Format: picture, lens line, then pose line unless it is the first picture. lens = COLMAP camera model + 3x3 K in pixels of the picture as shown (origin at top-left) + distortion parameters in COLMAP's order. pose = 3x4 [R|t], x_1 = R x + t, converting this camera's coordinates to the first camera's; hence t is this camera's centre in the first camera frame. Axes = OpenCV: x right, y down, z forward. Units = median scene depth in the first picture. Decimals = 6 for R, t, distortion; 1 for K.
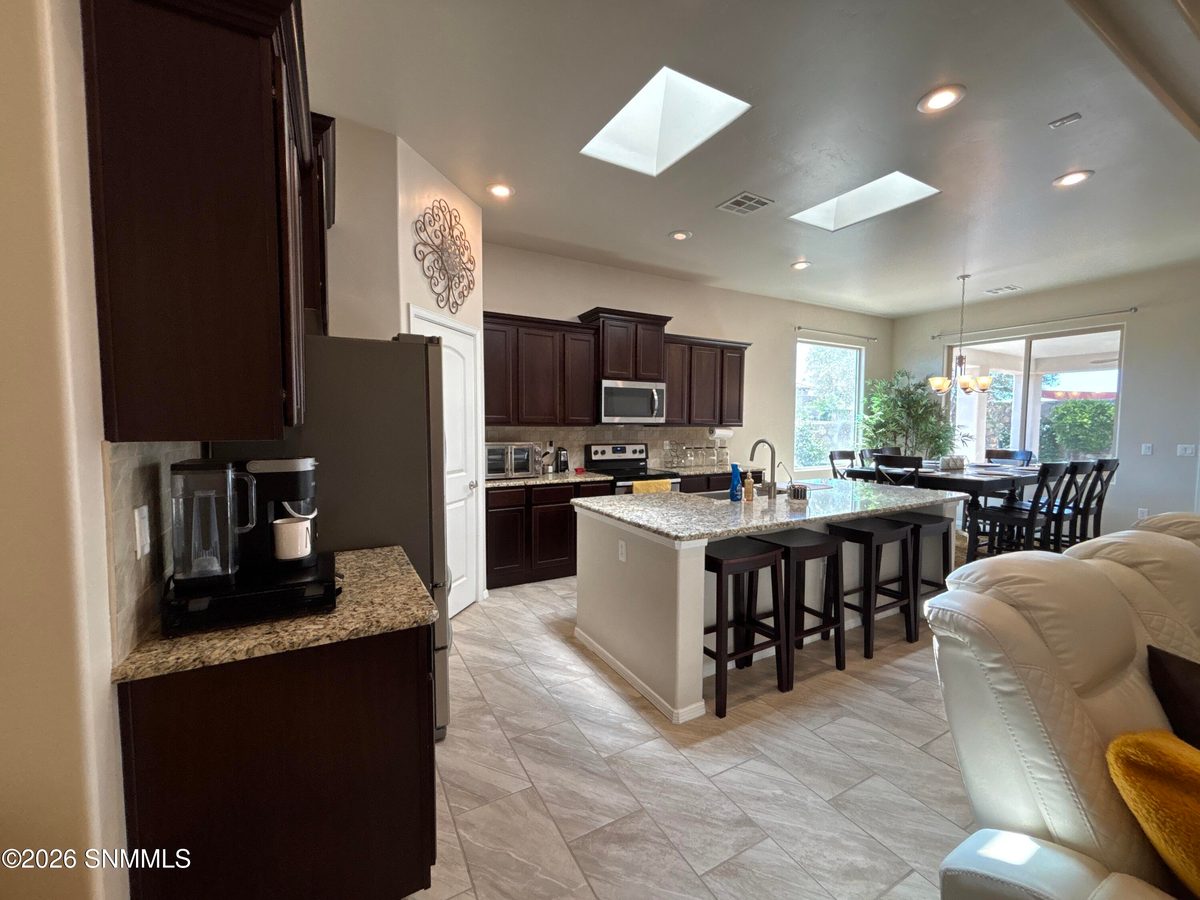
lens RADIAL K [[480.1, 0, 600.0], [0, 480.1, 450.0], [0, 0, 1]] dist [0.000798, 0.000133]
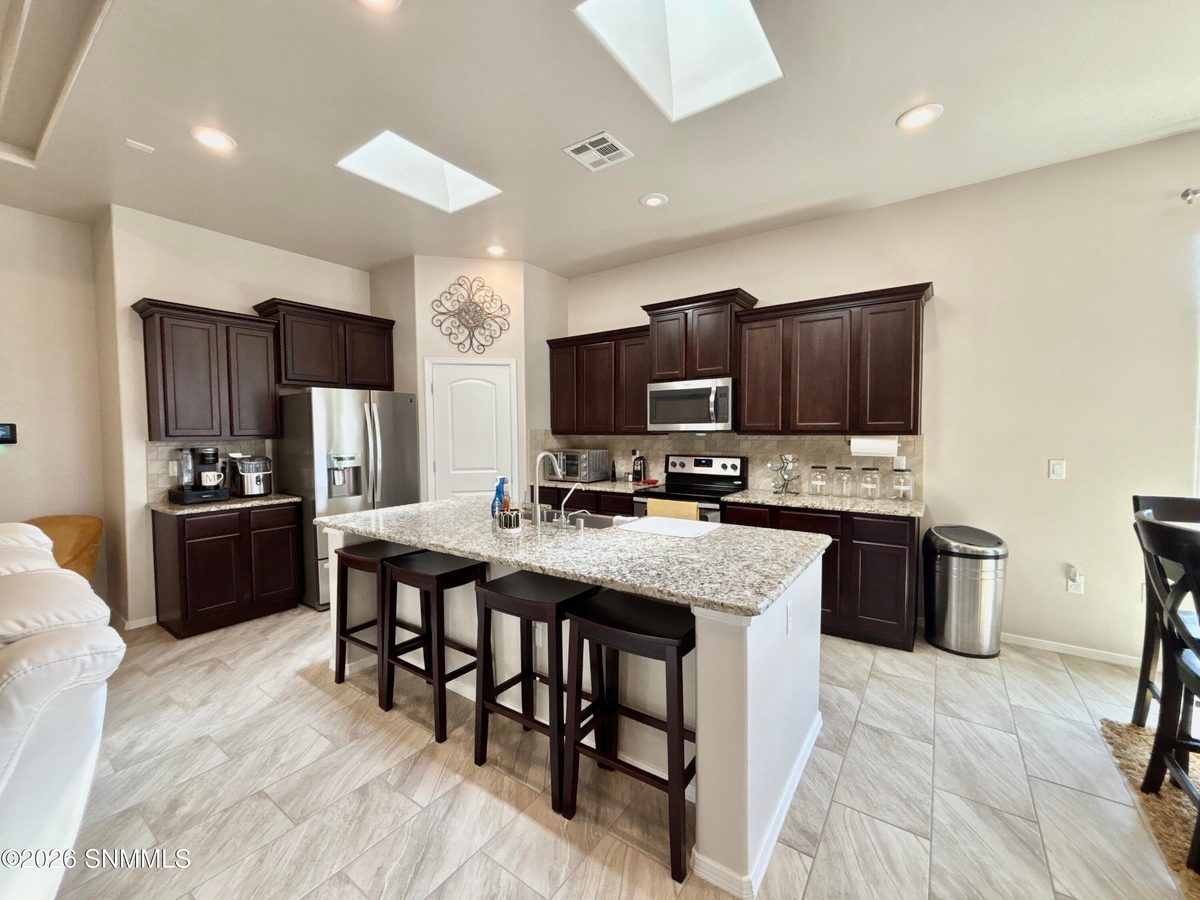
lens RADIAL K [[480.1, 0, 600.0], [0, 480.1, 450.0], [0, 0, 1]] dist [0.000798, 0.000133]
pose [[0.435260, 0.026324, -0.899920, 0.740631], [-0.040598, 0.999130, 0.009590, -0.024417], [0.899389, 0.032361, 0.435950, 0.491153]]
